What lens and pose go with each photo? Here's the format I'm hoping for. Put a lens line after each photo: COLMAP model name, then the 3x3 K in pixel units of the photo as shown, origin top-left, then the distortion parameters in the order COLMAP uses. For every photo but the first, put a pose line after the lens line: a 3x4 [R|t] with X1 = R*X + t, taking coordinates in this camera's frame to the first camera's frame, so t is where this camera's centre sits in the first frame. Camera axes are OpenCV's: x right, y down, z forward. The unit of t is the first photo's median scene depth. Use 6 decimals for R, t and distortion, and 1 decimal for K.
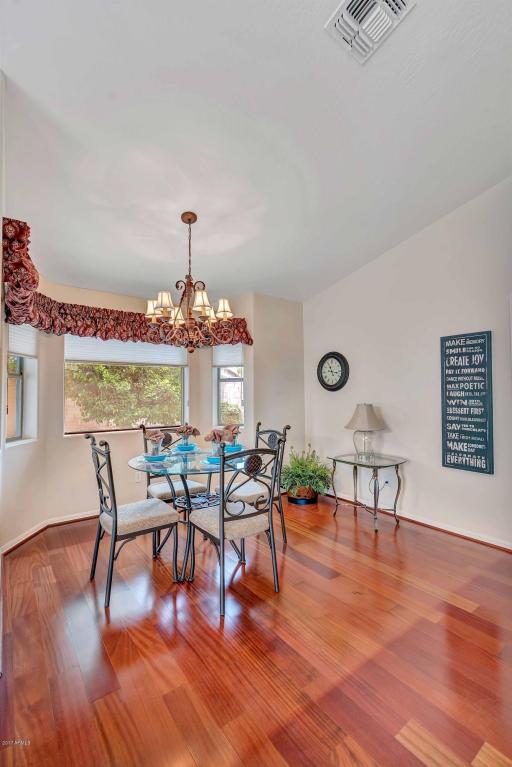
lens RADIAL K [[340.0, 0, 256.0], [0, 340.0, 383.5], [0, 0, 1]] dist [0.000060, -0.000074]
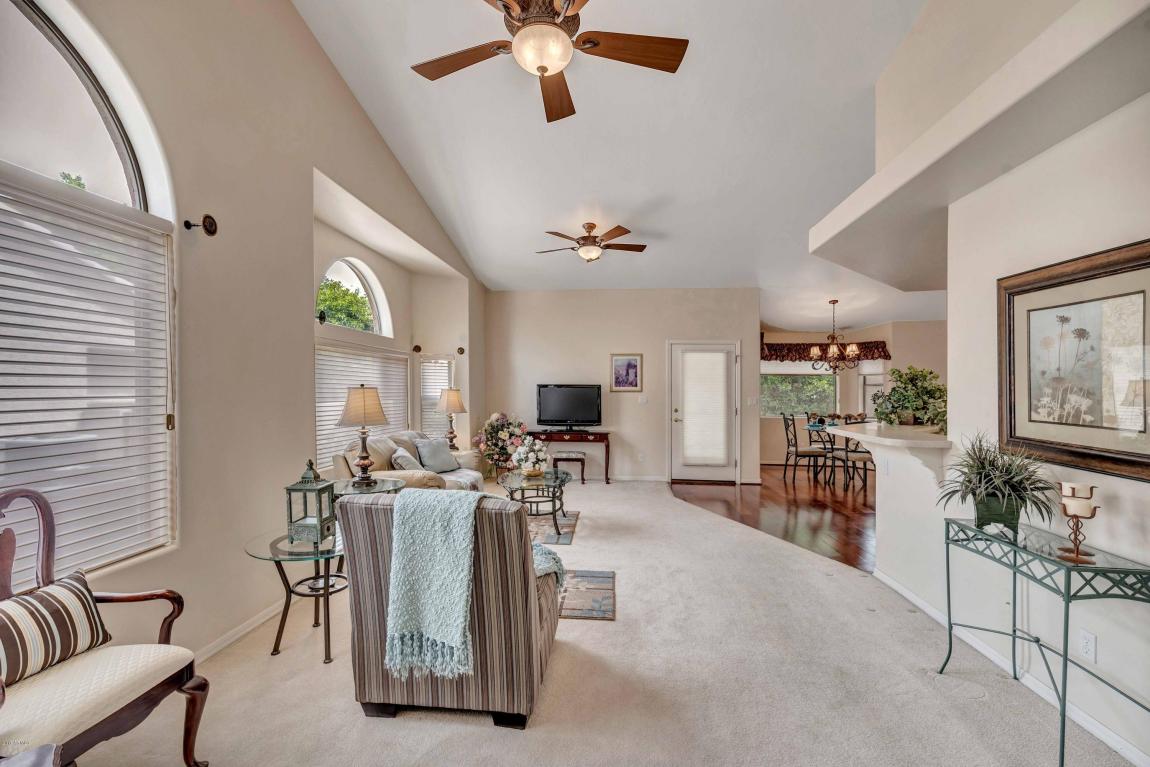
lens RADIAL K [[473.4, 0, 575.0], [0, 473.4, 383.5], [0, 0, 1]] dist [0.001961, 0.000103]
pose [[0.730056, 0.002393, -0.683383, 0.418486], [0.008318, 0.999889, 0.012388, -0.058503], [0.683337, -0.014728, 0.729954, -1.440057]]
